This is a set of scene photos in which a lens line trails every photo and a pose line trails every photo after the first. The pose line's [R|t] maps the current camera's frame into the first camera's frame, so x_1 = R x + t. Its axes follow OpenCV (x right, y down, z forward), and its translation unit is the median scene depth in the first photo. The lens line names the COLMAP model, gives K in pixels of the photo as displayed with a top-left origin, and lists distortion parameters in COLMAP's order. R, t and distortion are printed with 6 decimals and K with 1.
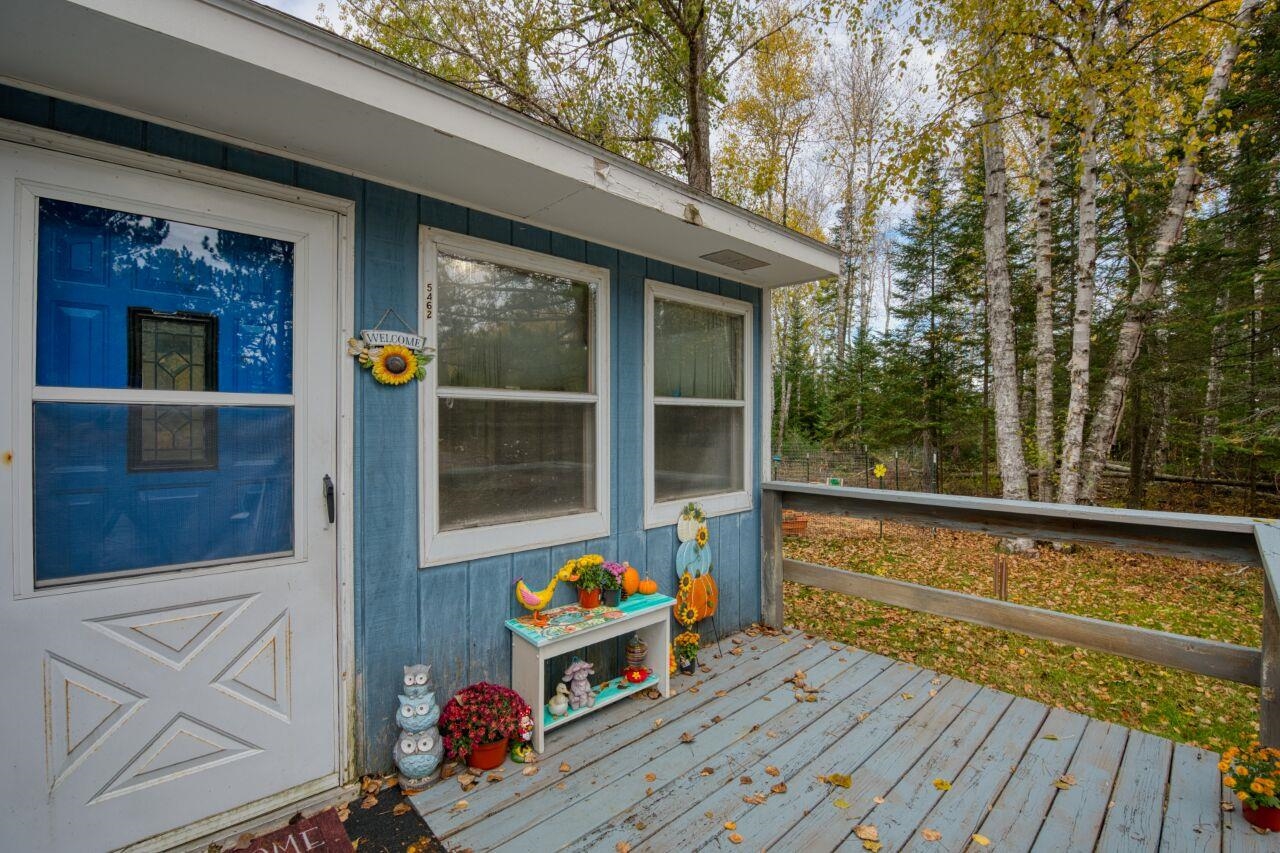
lens RADIAL K [[506.5, 0, 640.0], [0, 506.5, 426.5], [0, 0, 1]] dist [-0.018384, -0.007945]
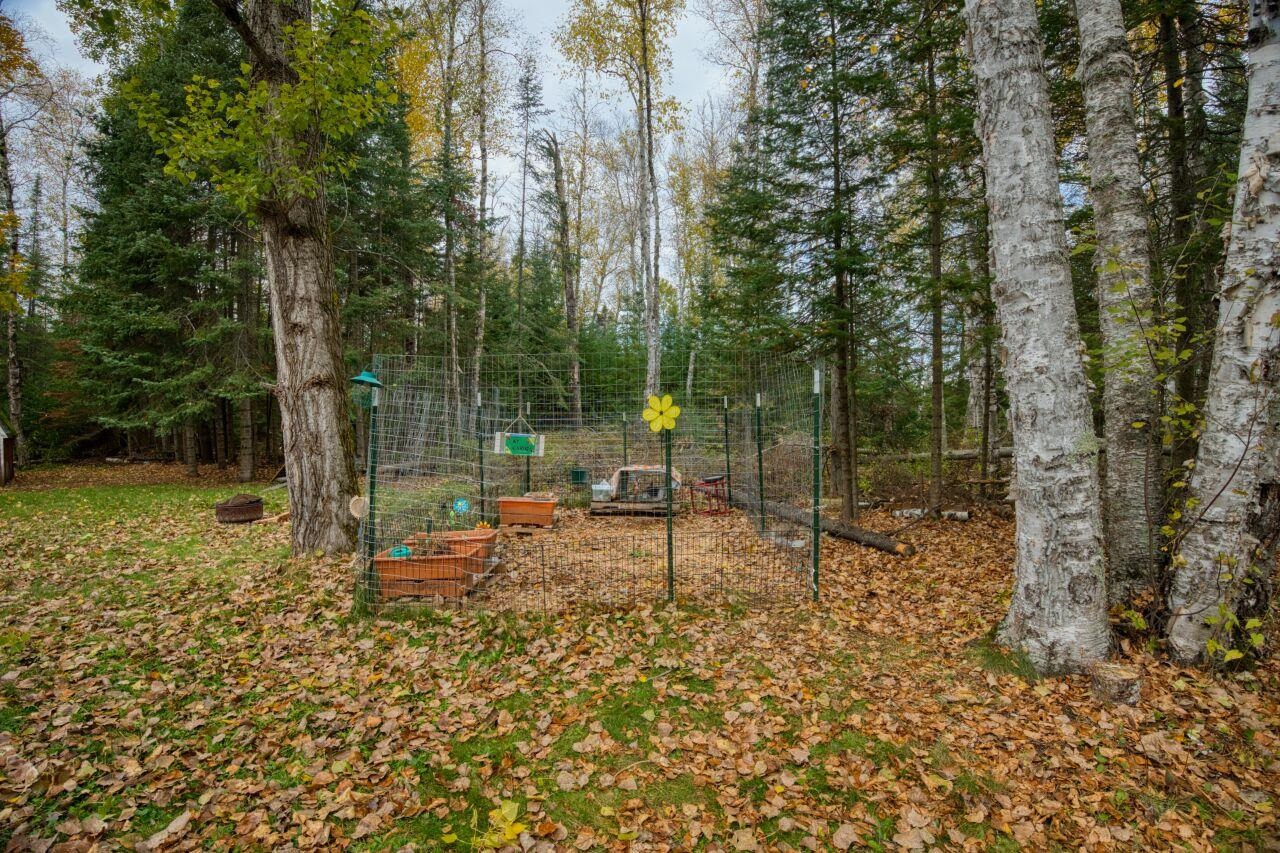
lens RADIAL K [[506.5, 0, 640.0], [0, 506.5, 426.5], [0, 0, 1]] dist [-0.018384, -0.007945]
pose [[0.993394, -0.002657, 0.114719, 0.479985], [0.003352, 0.999977, -0.005871, 0.109553], [-0.114701, 0.006217, 0.993381, 0.743715]]
